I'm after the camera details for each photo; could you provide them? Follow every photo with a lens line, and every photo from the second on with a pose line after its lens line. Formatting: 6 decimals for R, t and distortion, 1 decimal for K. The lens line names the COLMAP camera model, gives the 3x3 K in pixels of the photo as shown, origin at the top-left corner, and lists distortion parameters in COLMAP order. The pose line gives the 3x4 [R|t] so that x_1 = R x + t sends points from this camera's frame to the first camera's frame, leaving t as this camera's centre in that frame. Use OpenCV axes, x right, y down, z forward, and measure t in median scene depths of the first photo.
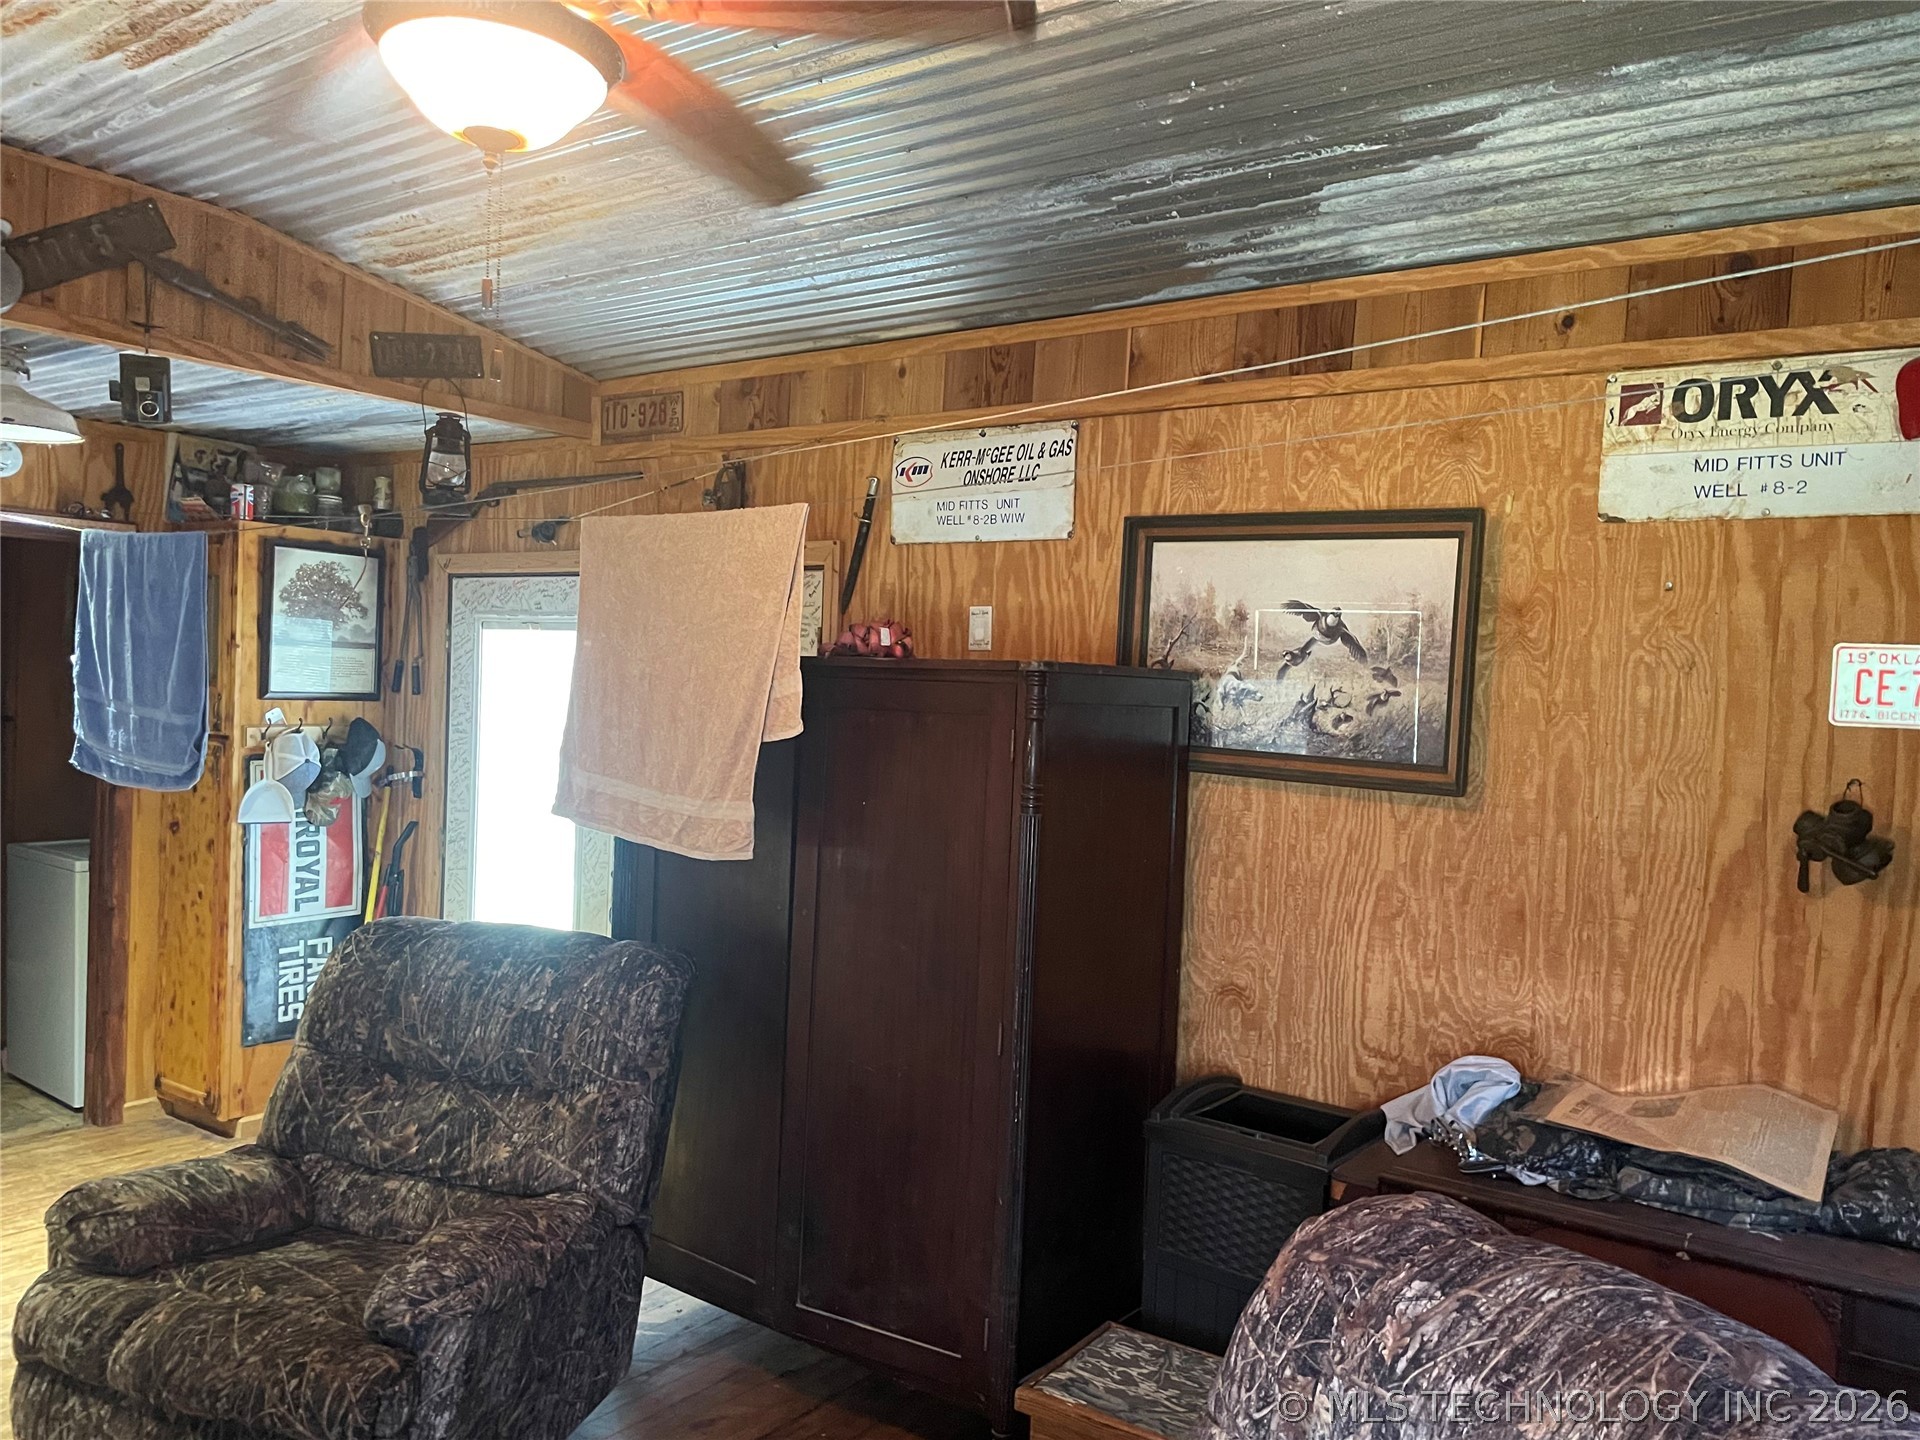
lens RADIAL K [[1470.6, 0, 953.9], [0, 1470.6, 738.4], [0, 0, 1]] dist [0.068113, -0.088659]
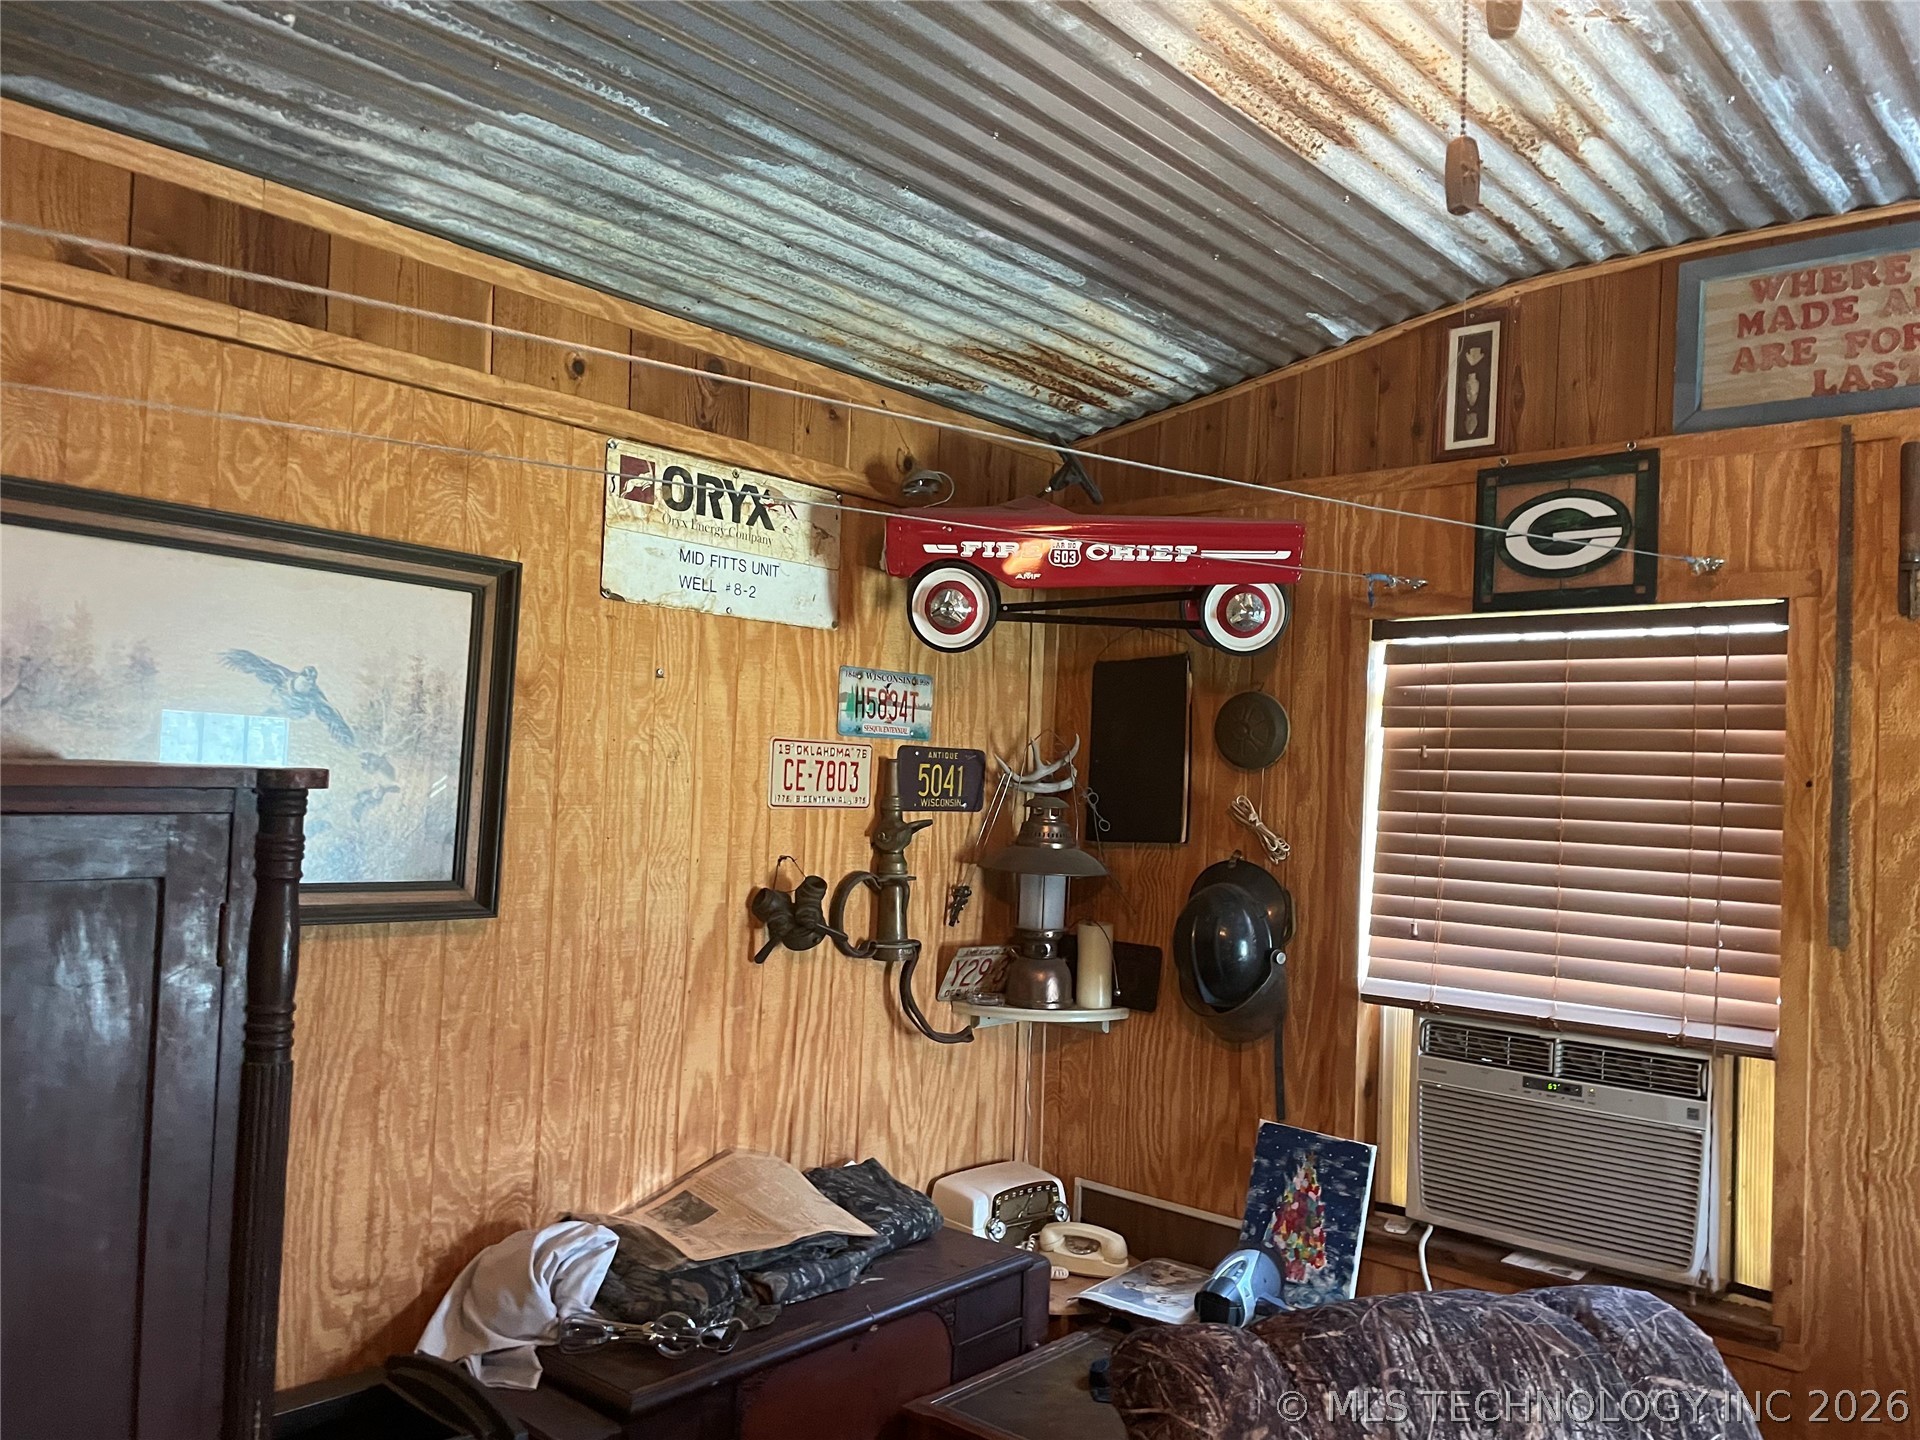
lens RADIAL K [[1470.6, 0, 955.4], [0, 1470.6, 725.7], [0, 0, 1]] dist [0.068113, -0.088659]
pose [[0.073837, -0.004650, 0.997259, -0.460430], [0.003660, 0.999984, 0.004391, -0.070039], [-0.997264, 0.003326, 0.073853, 0.720717]]
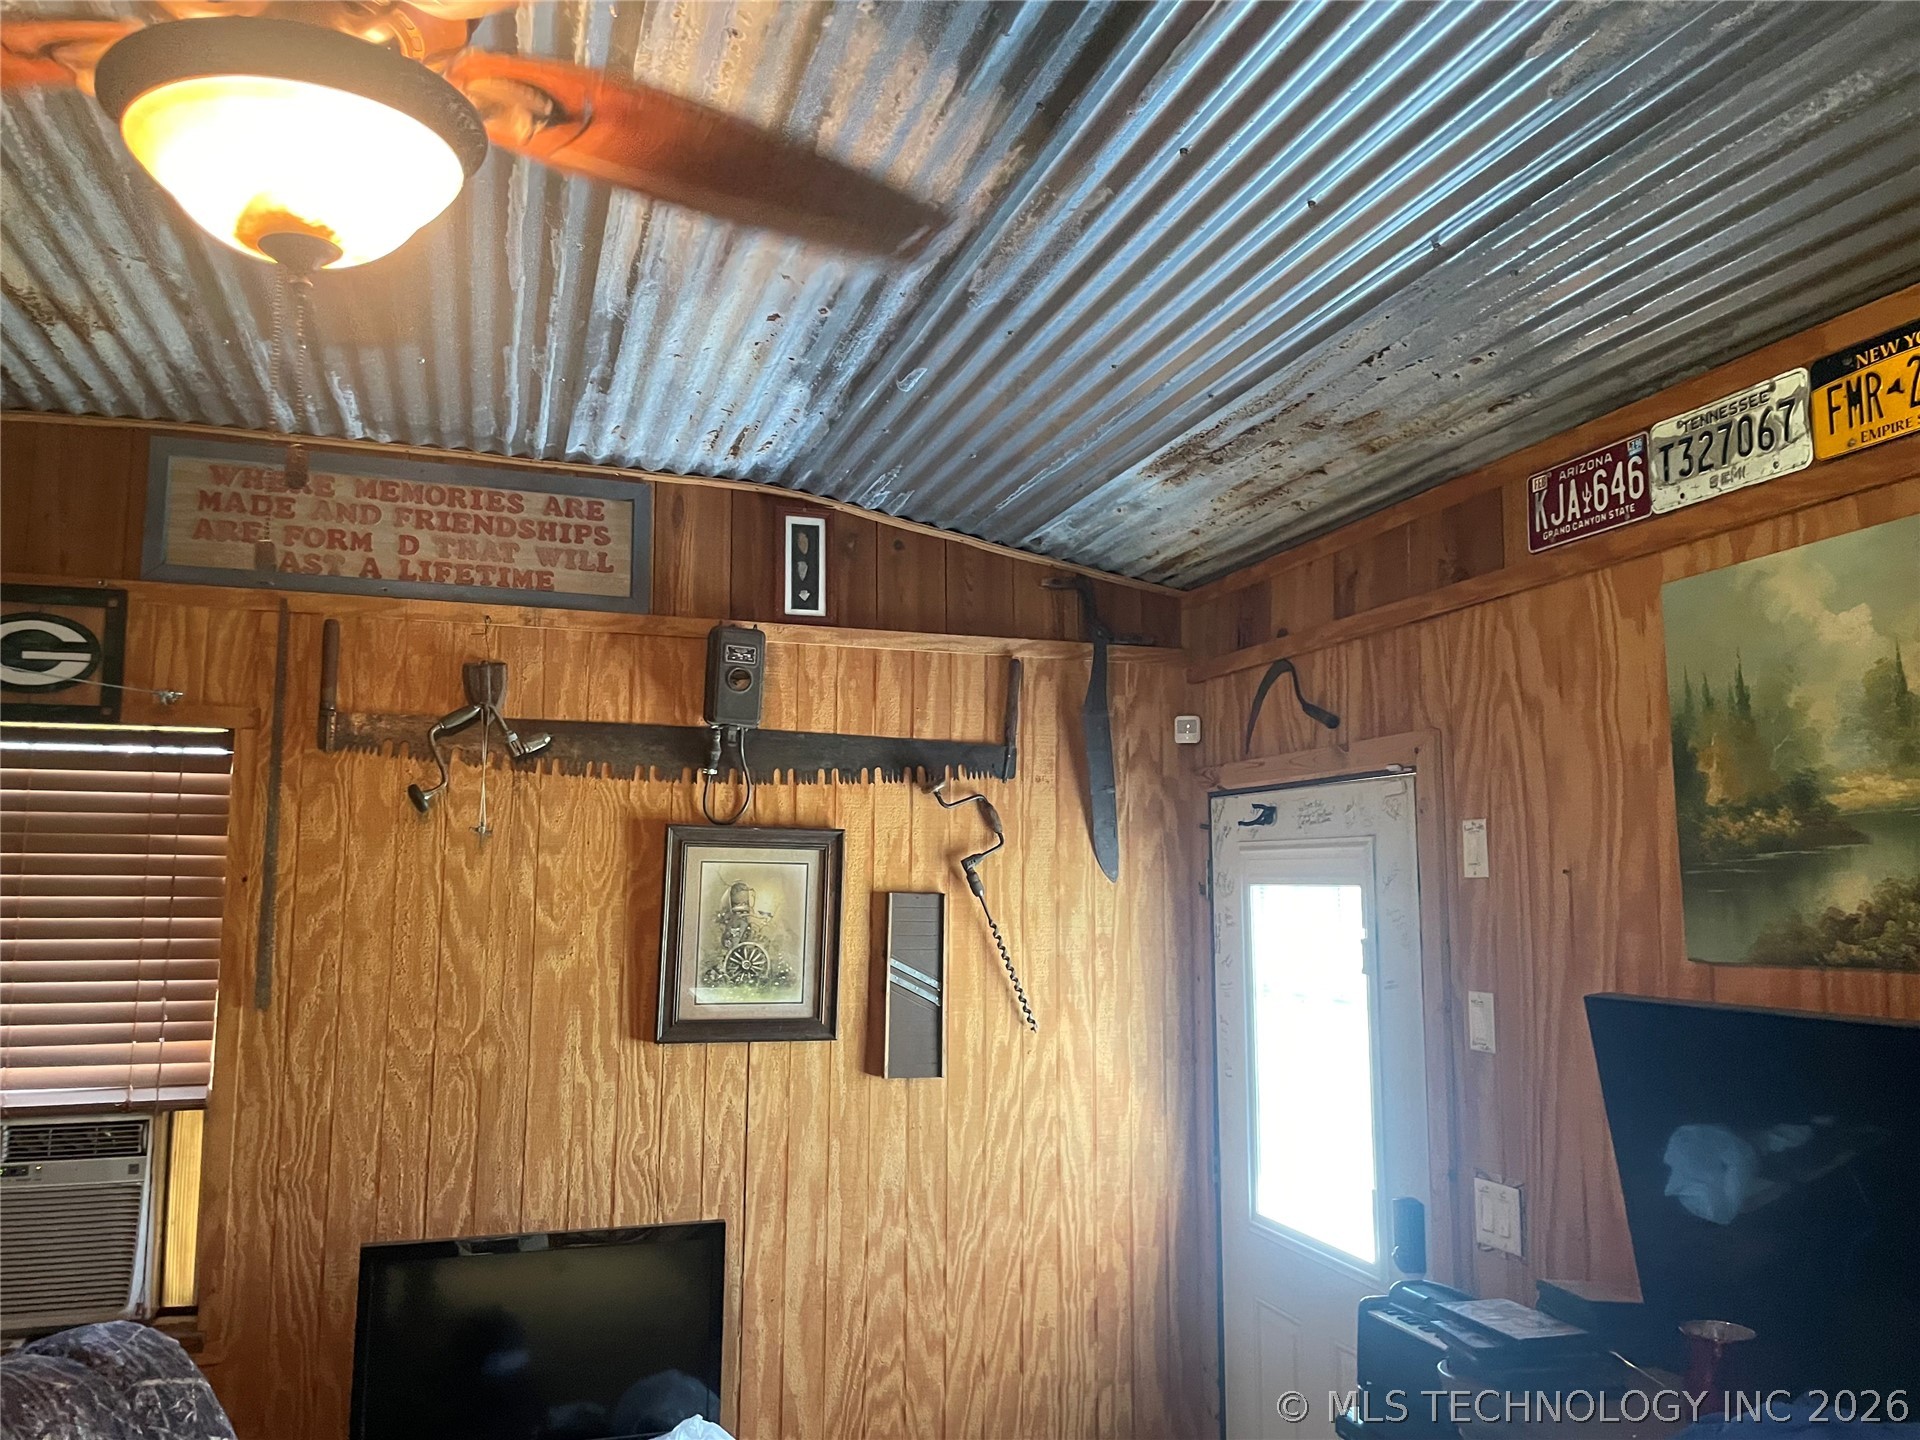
lens RADIAL K [[1470.6, 0, 965.9], [0, 1470.6, 721.0], [0, 0, 1]] dist [0.068113, -0.088659]
pose [[-0.823187, 0.016083, 0.567542, -0.588649], [-0.016012, 0.998544, -0.051522, -0.094768], [-0.567544, -0.051499, -0.821731, 0.866328]]
